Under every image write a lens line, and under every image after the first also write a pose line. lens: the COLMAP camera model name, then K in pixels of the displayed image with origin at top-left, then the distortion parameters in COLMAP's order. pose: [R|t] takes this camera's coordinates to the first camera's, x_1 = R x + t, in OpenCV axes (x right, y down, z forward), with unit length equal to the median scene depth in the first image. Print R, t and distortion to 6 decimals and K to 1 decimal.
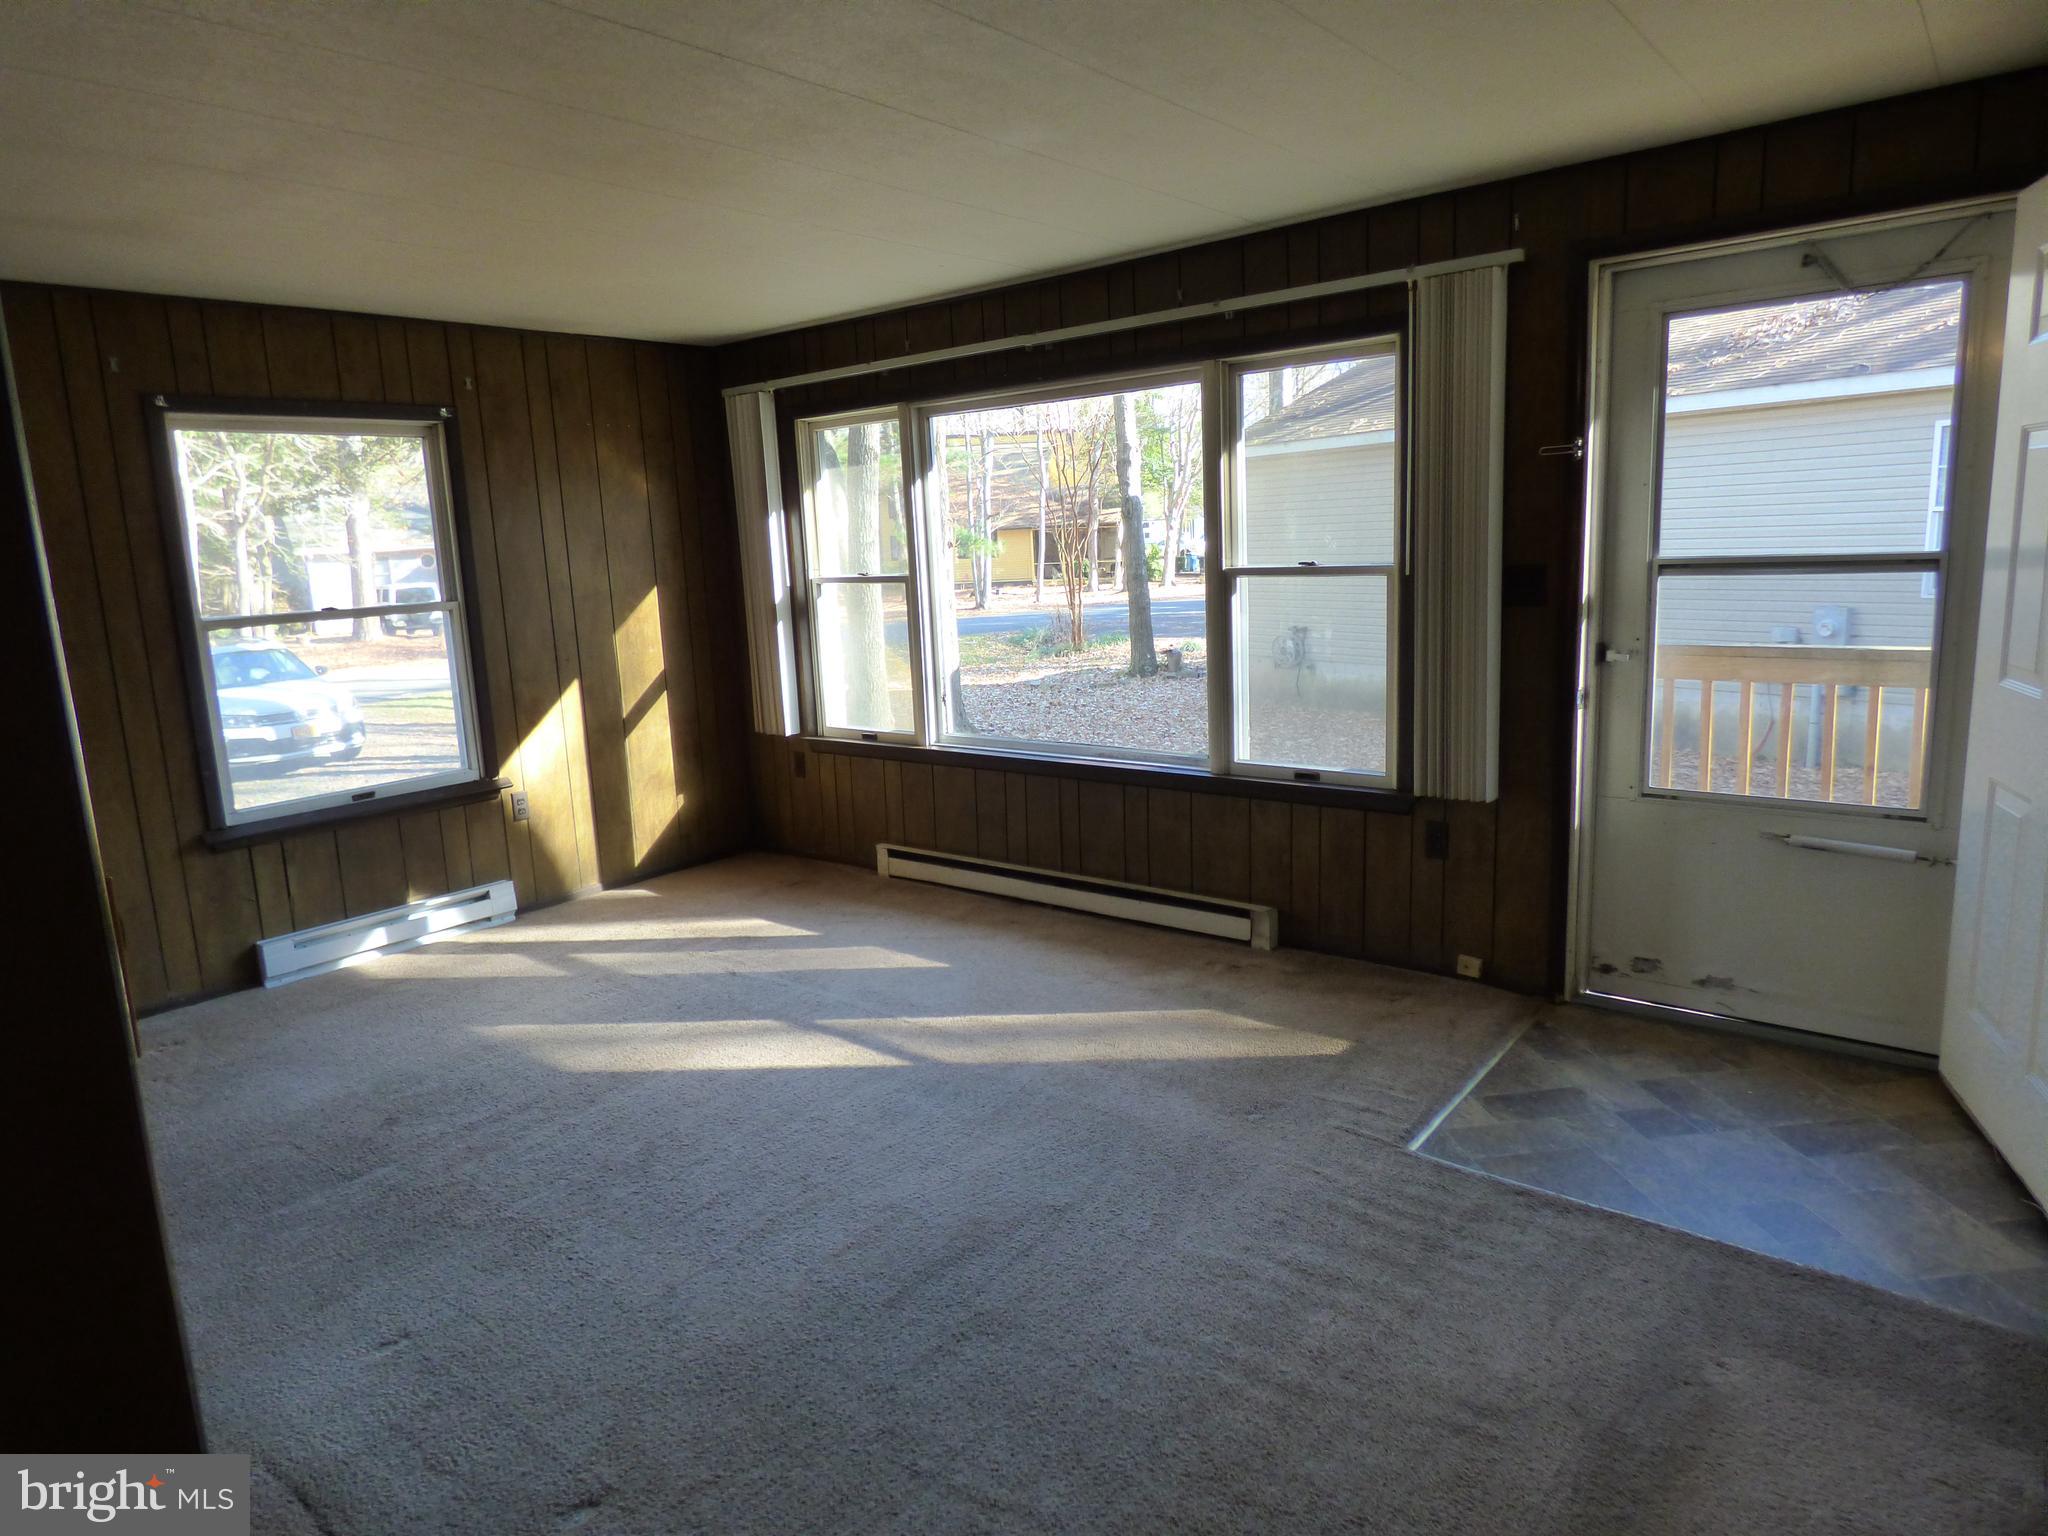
lens RADIAL K [[1246.2, 0, 1023.2], [0, 1246.2, 761.1], [0, 0, 1]] dist [0.003852, 0.001051]
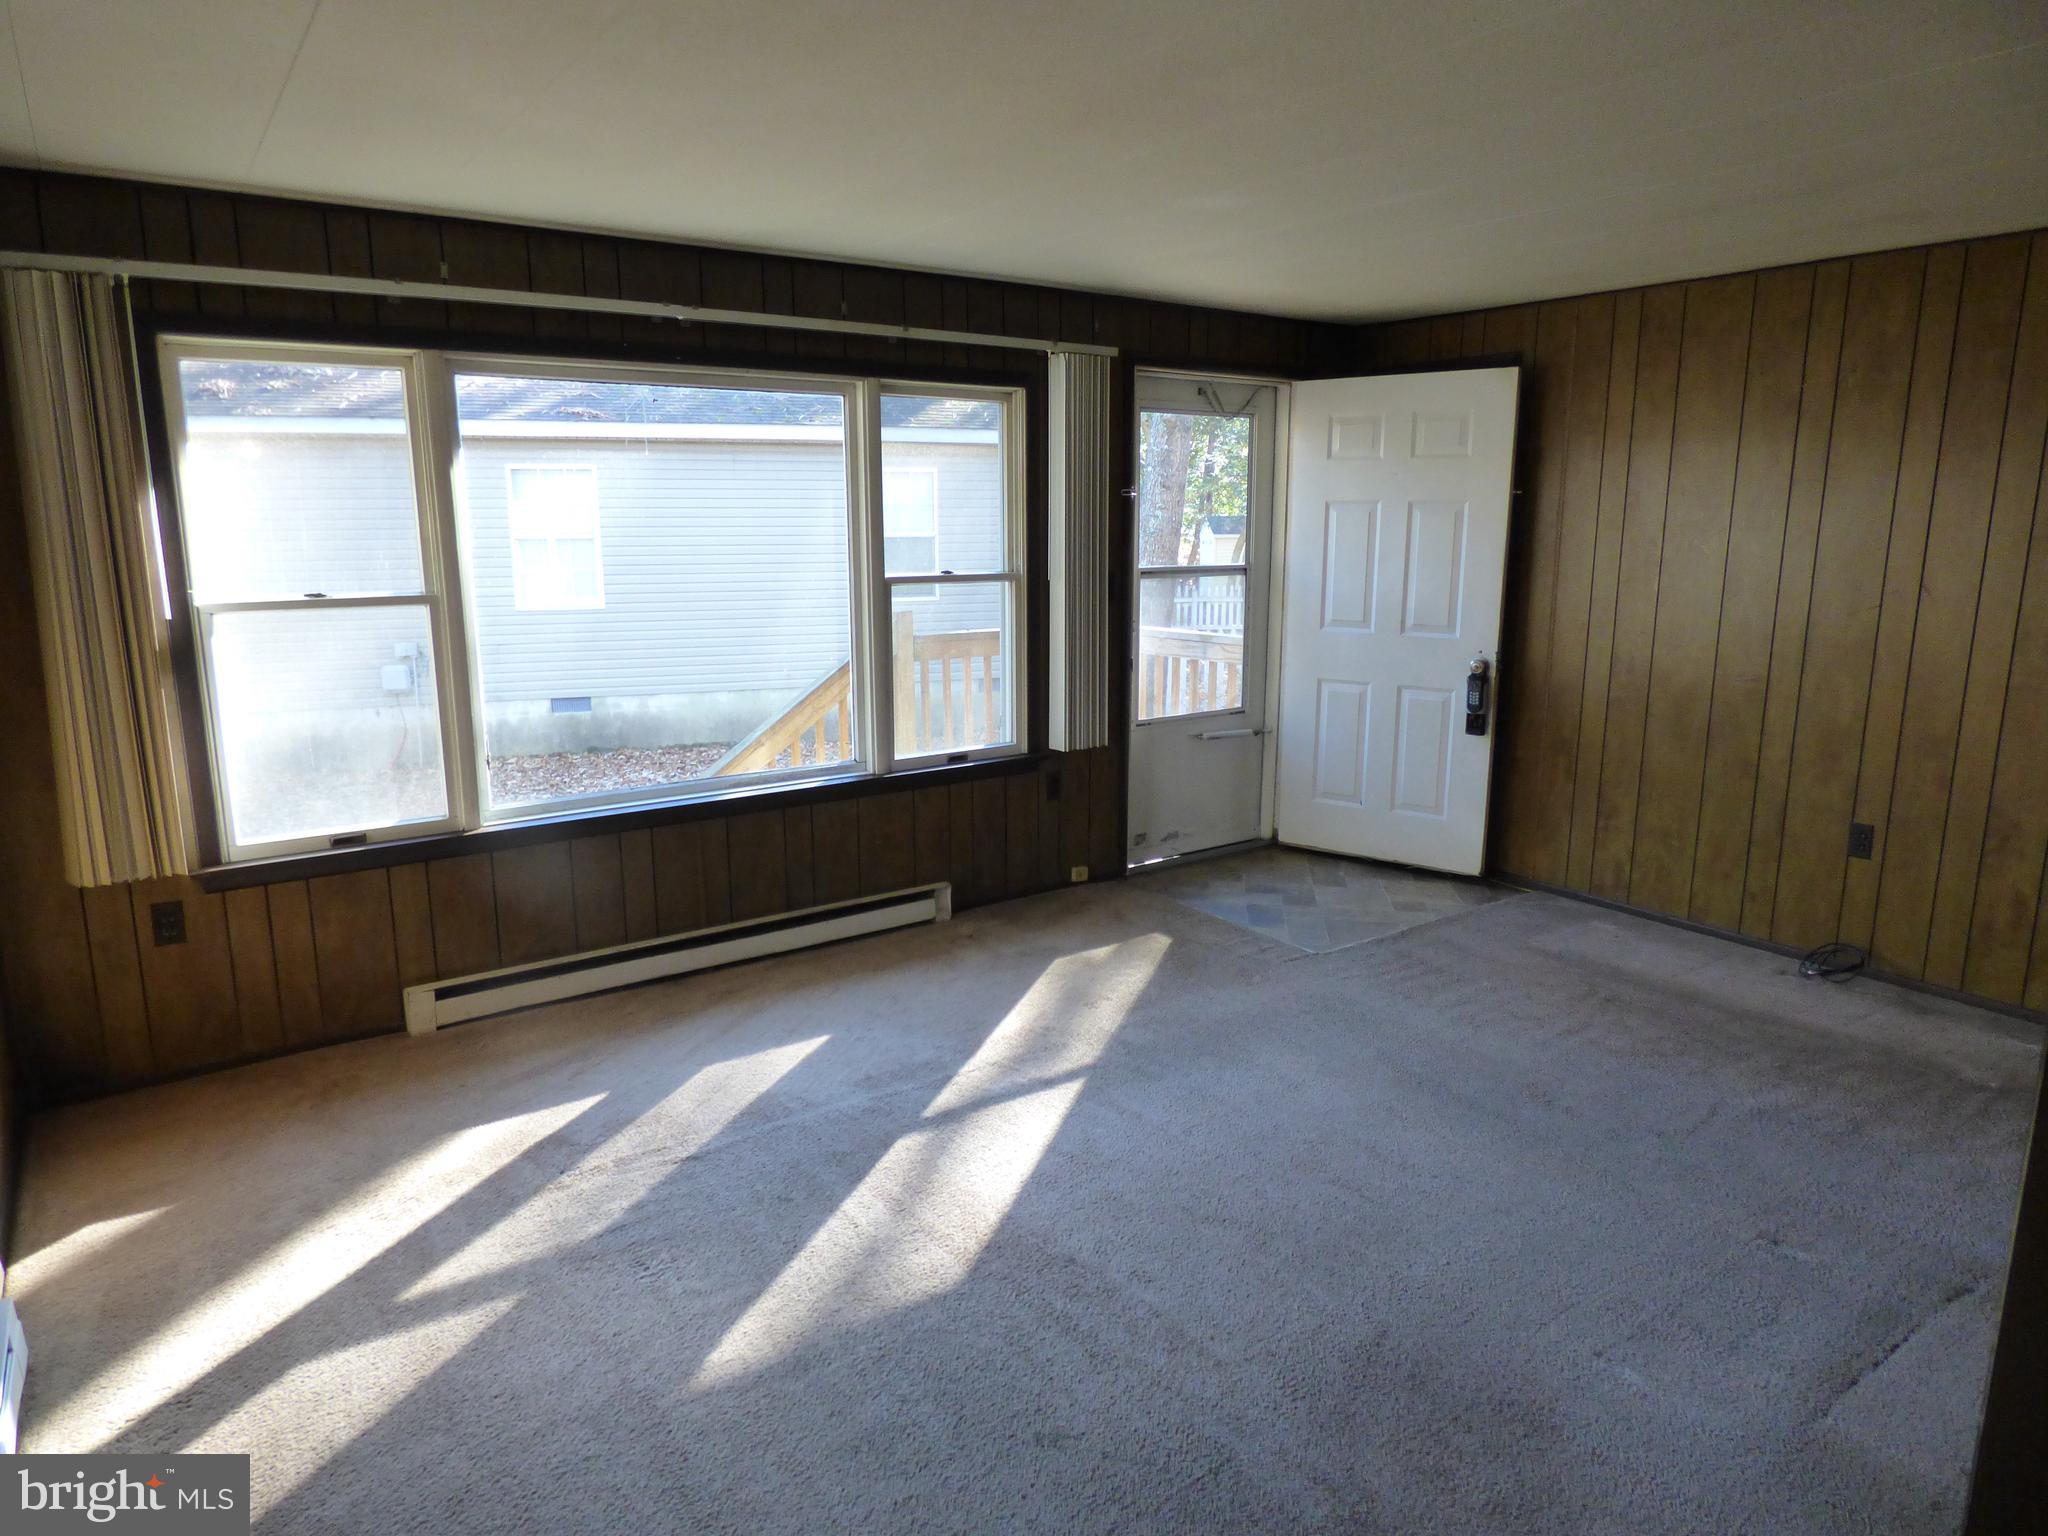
lens RADIAL K [[1215.8, 0, 1024.0], [0, 1215.8, 768.0], [0, 0, 1]] dist [-0.019056, -0.000145]
pose [[0.277280, -0.151073, 0.948837, -0.828079], [0.161379, 0.980854, 0.109011, -0.092401], [-0.947139, 0.122896, 0.296351, 0.622133]]
